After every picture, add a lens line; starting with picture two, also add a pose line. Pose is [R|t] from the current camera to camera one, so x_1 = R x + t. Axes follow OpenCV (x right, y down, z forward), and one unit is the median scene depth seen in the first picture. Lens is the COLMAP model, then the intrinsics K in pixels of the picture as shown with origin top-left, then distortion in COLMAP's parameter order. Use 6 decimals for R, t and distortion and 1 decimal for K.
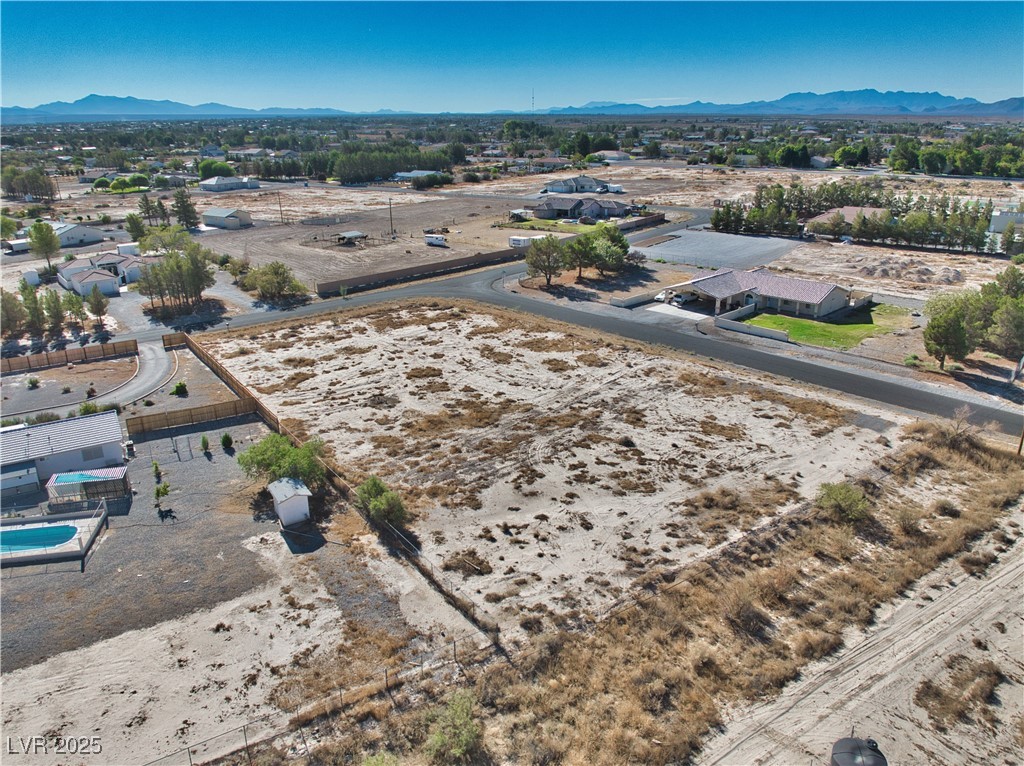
lens RADIAL K [[746.9, 0, 514.5], [0, 746.9, 388.9], [0, 0, 1]] dist [-0.033272, -0.012206]
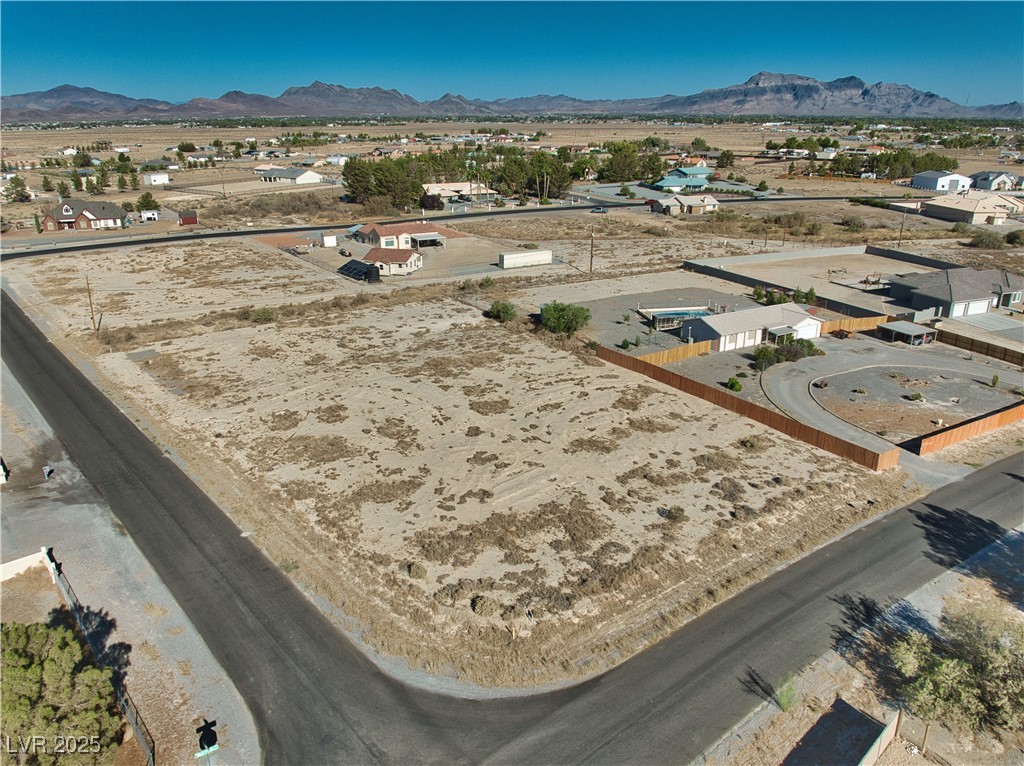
lens RADIAL K [[746.9, 0, 514.5], [0, 746.9, 388.9], [0, 0, 1]] dist [-0.033272, -0.012206]
pose [[-0.998884, -0.004459, 0.047020, -0.227922], [0.027101, 0.761238, 0.647906, -0.721224], [-0.038683, 0.648457, -0.760268, 1.969601]]
